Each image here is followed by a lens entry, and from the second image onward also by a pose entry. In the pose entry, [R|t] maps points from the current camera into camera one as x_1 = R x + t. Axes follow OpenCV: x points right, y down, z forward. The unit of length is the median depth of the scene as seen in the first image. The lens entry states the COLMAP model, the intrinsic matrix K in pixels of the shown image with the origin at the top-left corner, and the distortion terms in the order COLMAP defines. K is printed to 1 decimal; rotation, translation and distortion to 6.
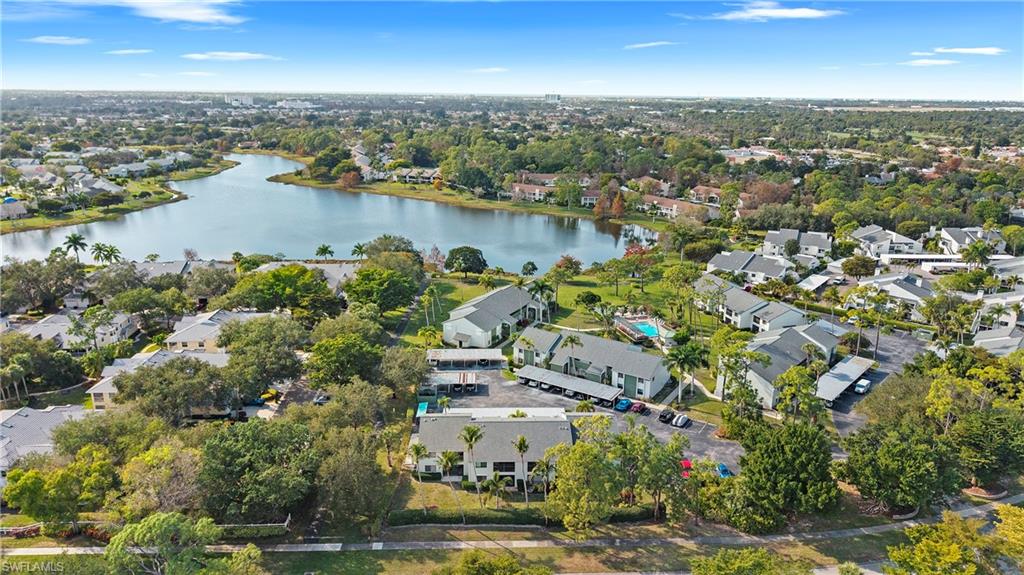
lens RADIAL K [[680.3, 0, 512.0], [0, 680.3, 287.5], [0, 0, 1]] dist [0.089377, -0.105901]
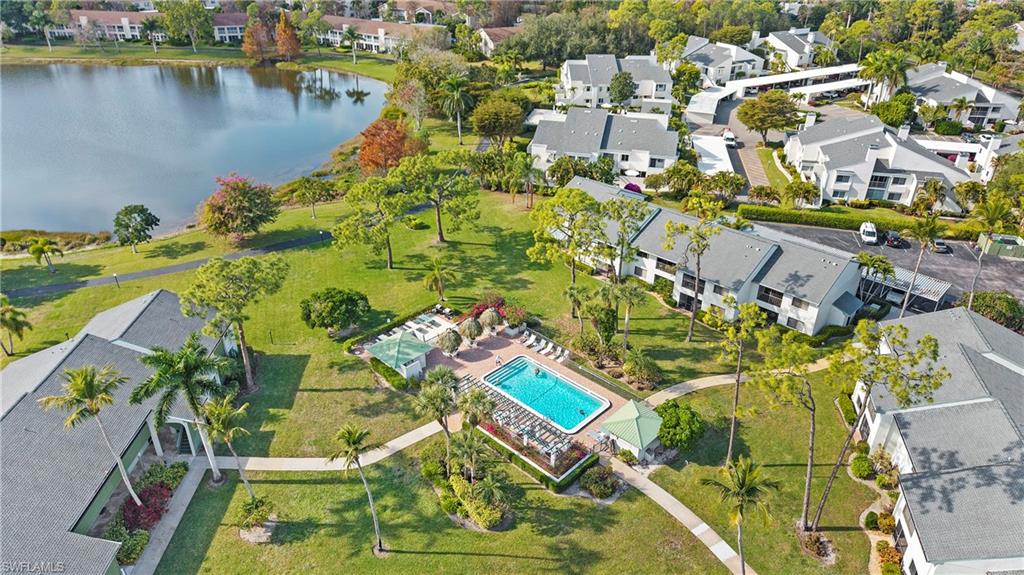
lens RADIAL K [[696.3, 0, 512.0], [0, 696.3, 287.5], [0, 0, 1]] dist [0.030154, -0.032277]
pose [[0.875696, -0.234381, 0.422163, 0.036476], [0.132943, 0.957532, 0.255848, -0.066374], [-0.464201, -0.167922, 0.869666, 0.553655]]
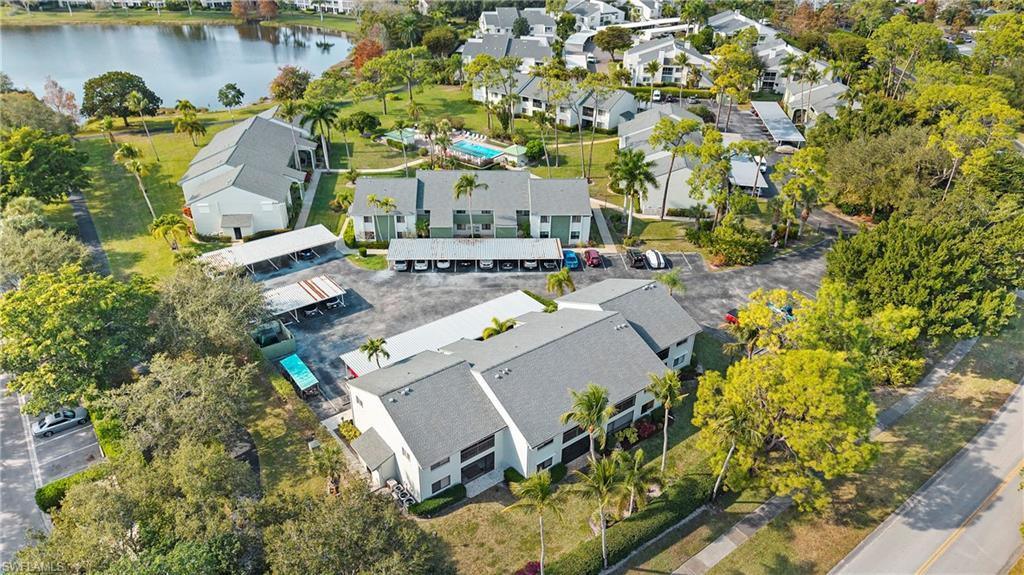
lens RADIAL K [[696.3, 0, 512.0], [0, 696.3, 287.5], [0, 0, 1]] dist [0.030154, -0.032277]
pose [[0.820260, -0.283577, 0.496746, -0.137974], [0.153567, 0.945748, 0.286318, -0.004839], [-0.550990, -0.158571, 0.819308, 0.275220]]
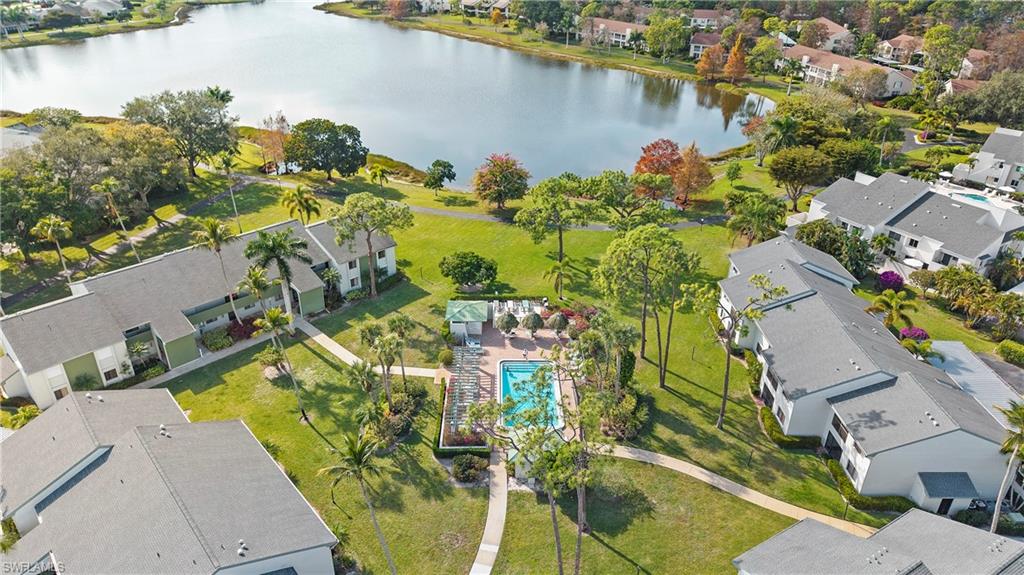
lens RADIAL K [[680.3, 0, 512.0], [0, 680.3, 287.5], [0, 0, 1]] dist [0.089377, -0.105901]
pose [[0.959865, 0.133254, -0.246783, 0.216378], [-0.080157, 0.973558, 0.213915, -0.059758], [0.268763, -0.185548, 0.945166, 0.511281]]
